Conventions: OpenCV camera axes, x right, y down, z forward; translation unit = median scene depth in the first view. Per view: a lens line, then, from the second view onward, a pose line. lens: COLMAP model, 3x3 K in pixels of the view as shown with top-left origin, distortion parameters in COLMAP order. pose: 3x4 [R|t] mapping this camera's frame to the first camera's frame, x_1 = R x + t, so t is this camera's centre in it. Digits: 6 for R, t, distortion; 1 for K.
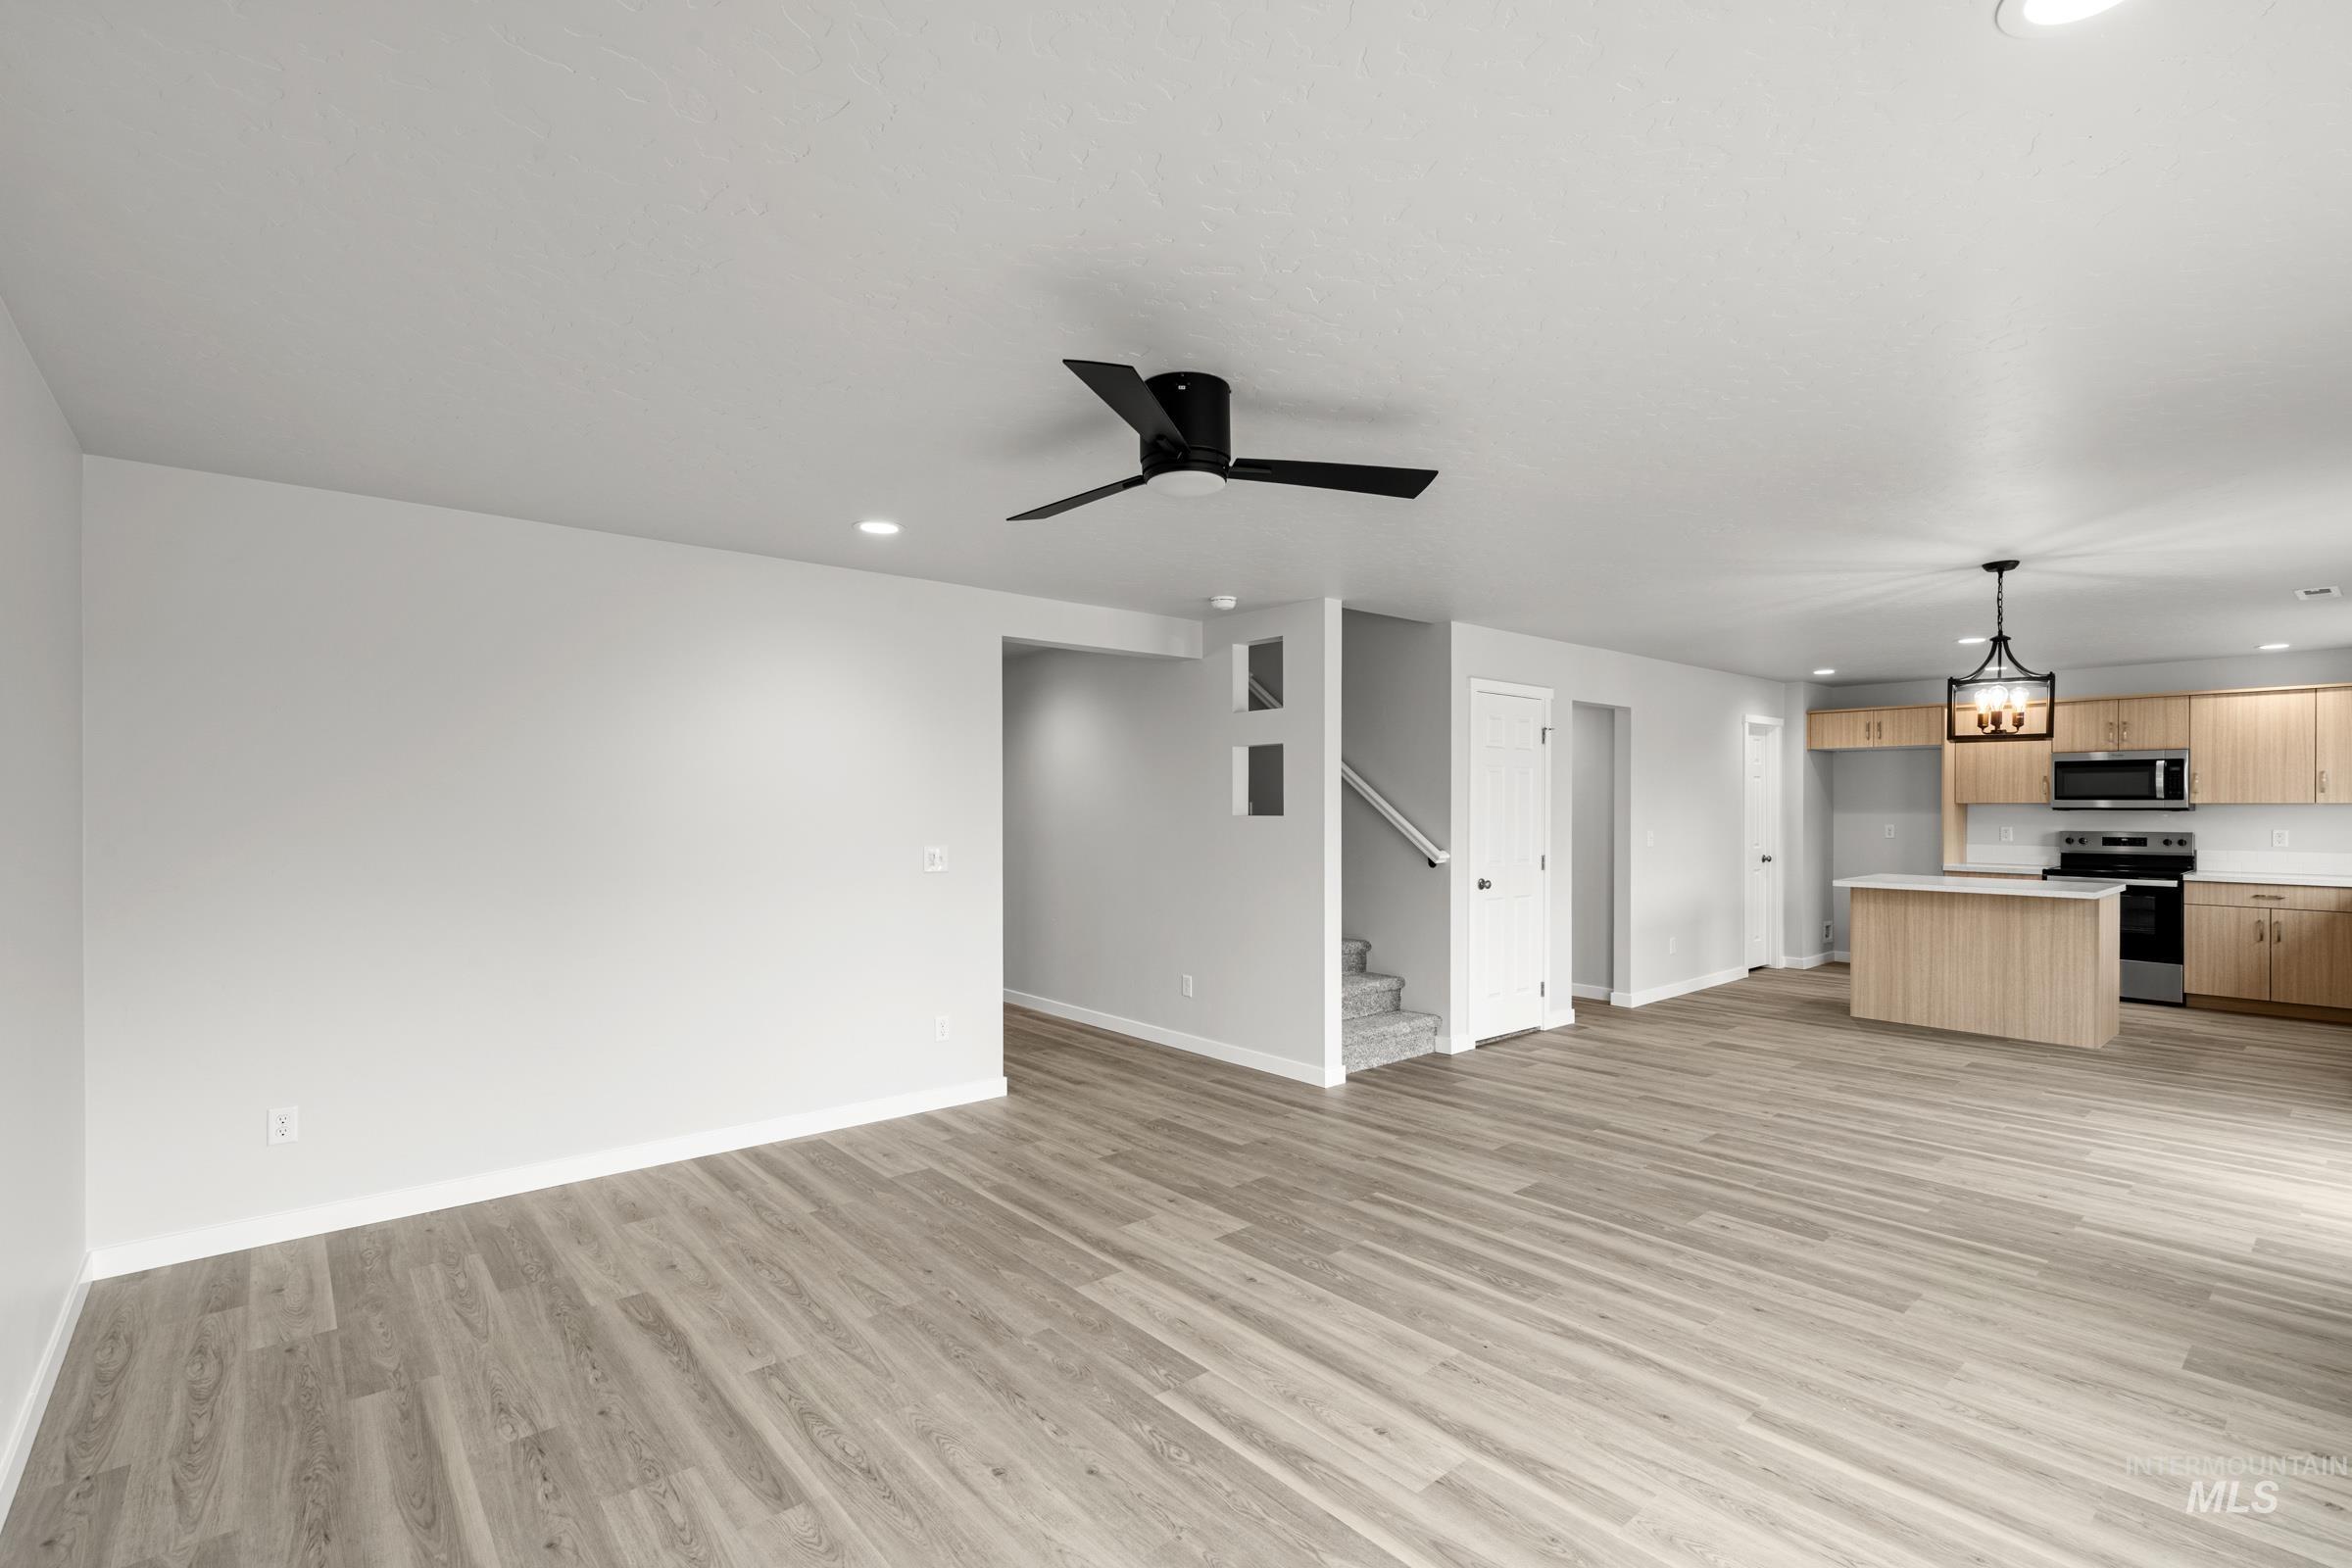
lens RADIAL K [[1061.5, 0, 1176.8], [0, 1061.5, 812.2], [0, 0, 1]] dist [-0.000029, 0.000361]
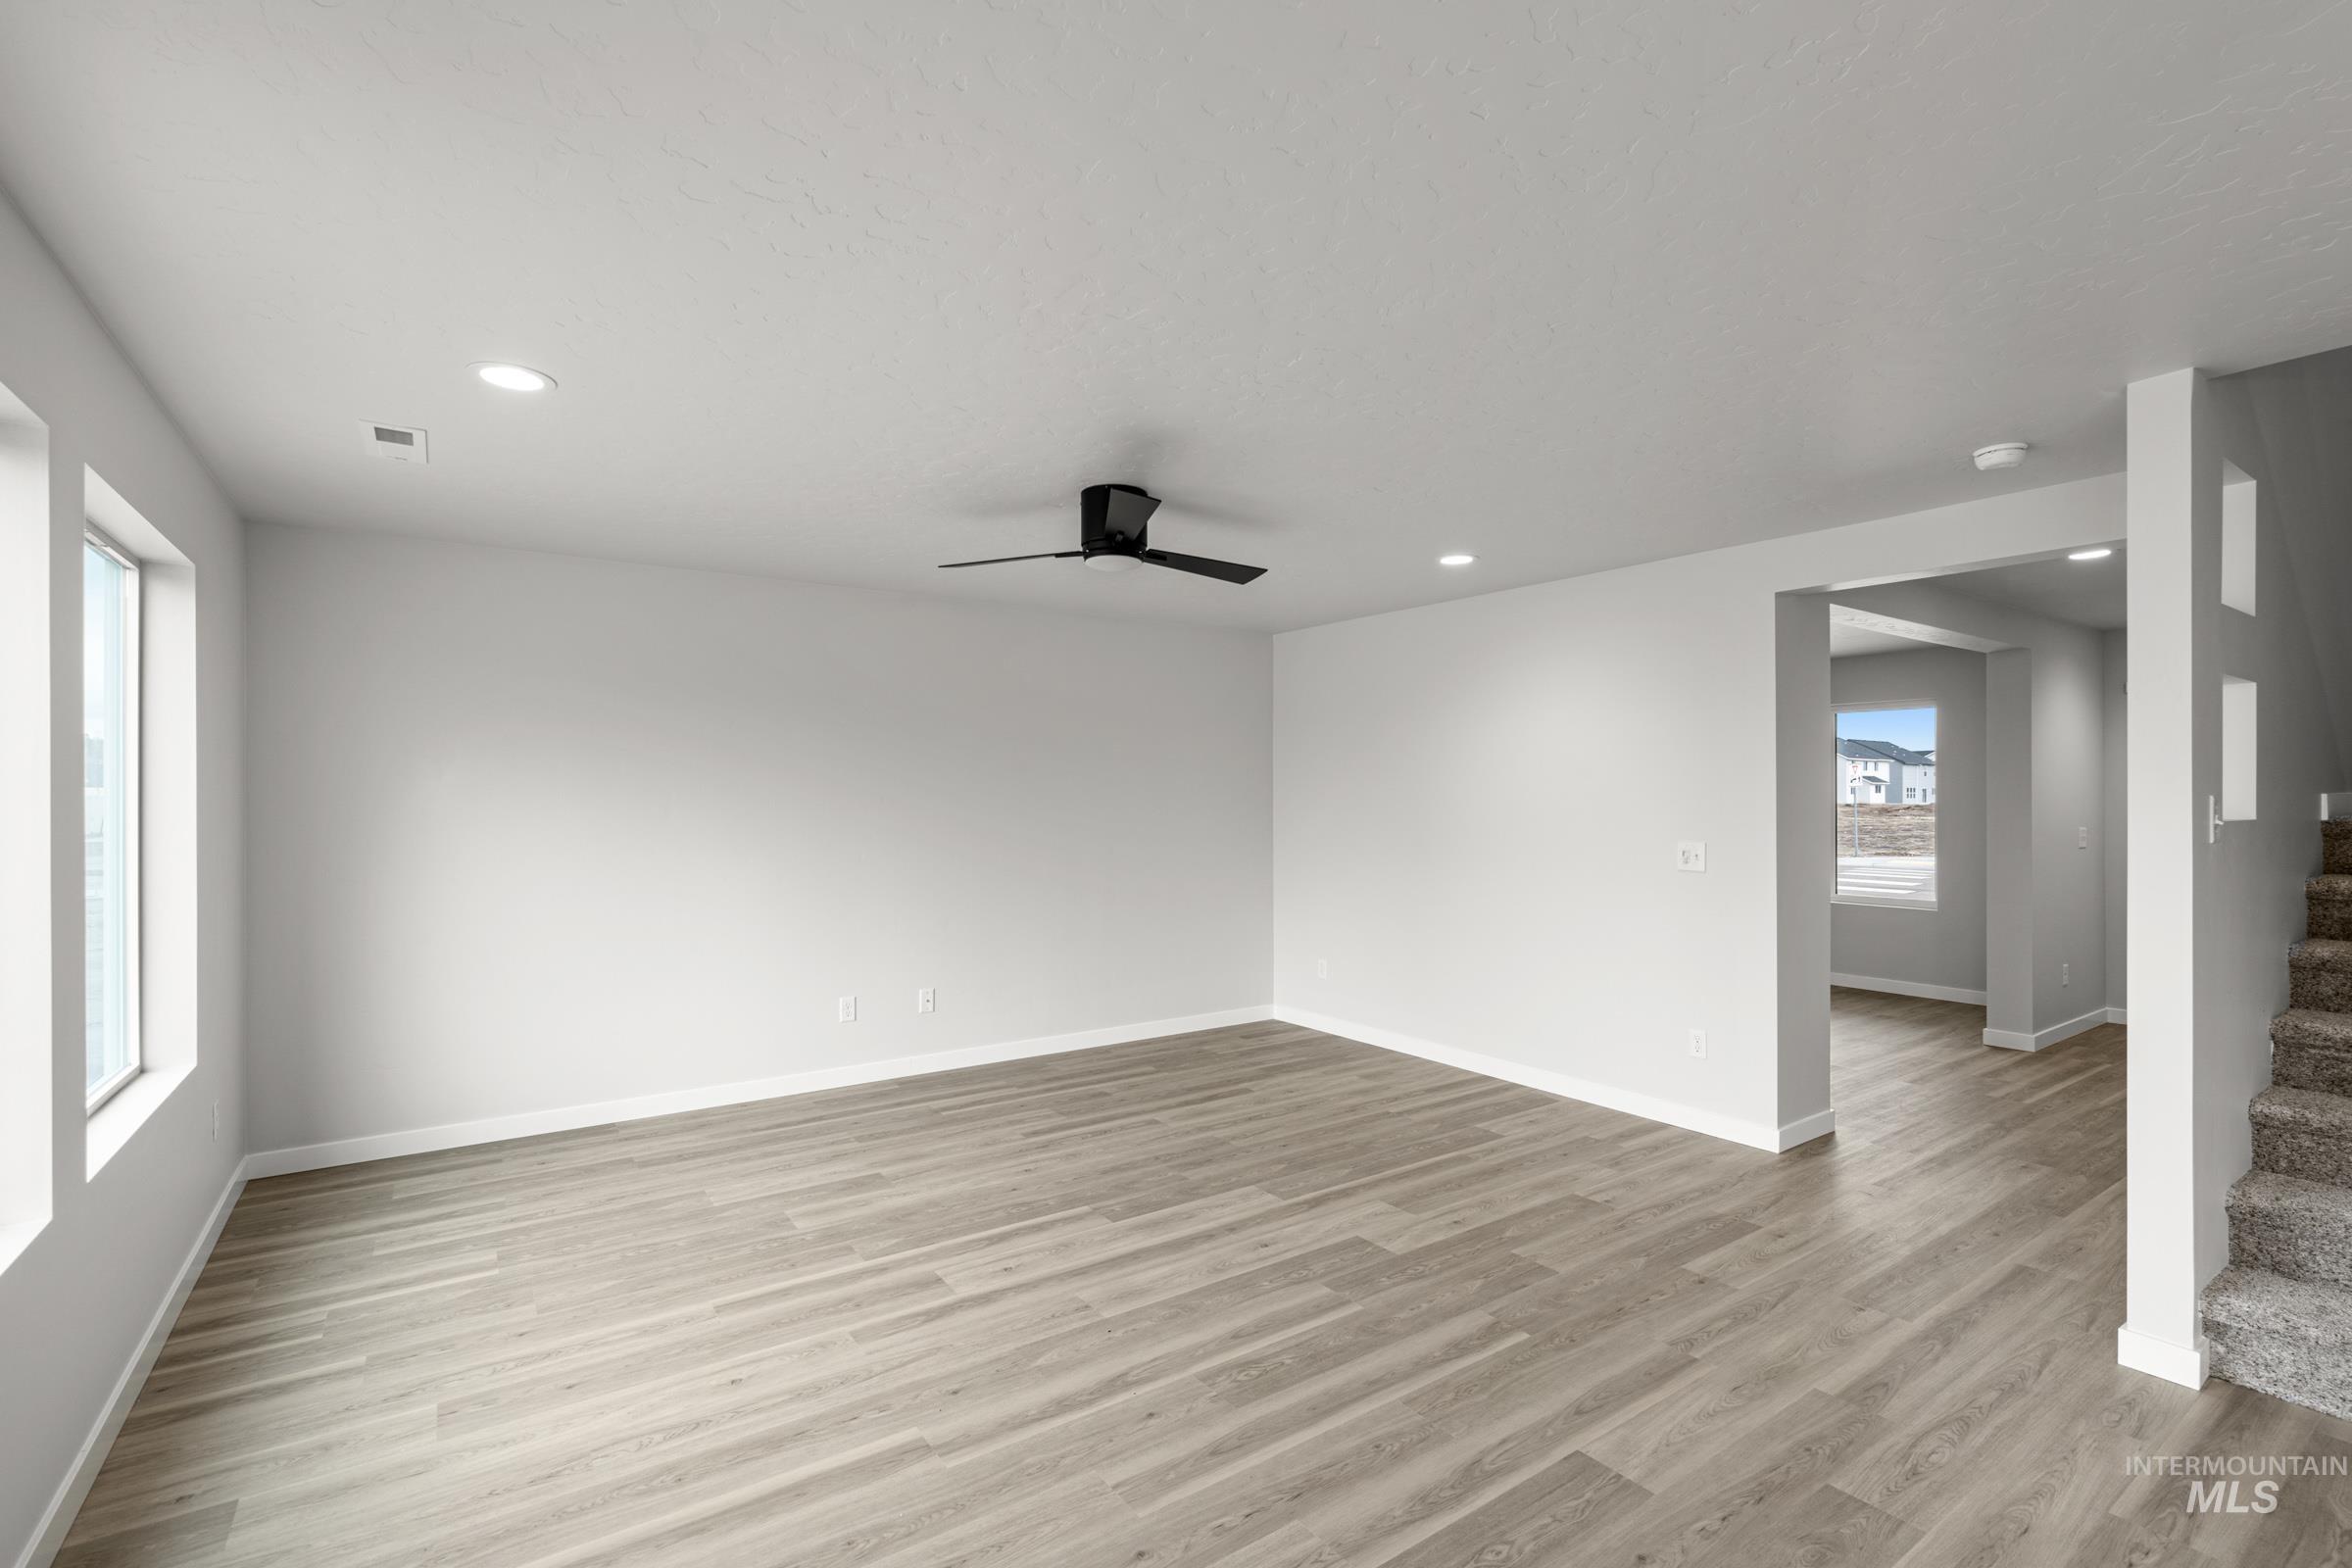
lens RADIAL K [[1061.5, 0, 1189.6], [0, 1061.5, 796.0], [0, 0, 1]] dist [-0.000029, 0.000361]
pose [[-0.095796, -0.002300, -0.995398, 1.341345], [-0.002556, 0.999995, -0.002064, -0.009071], [0.995398, 0.002347, -0.095801, 1.210686]]
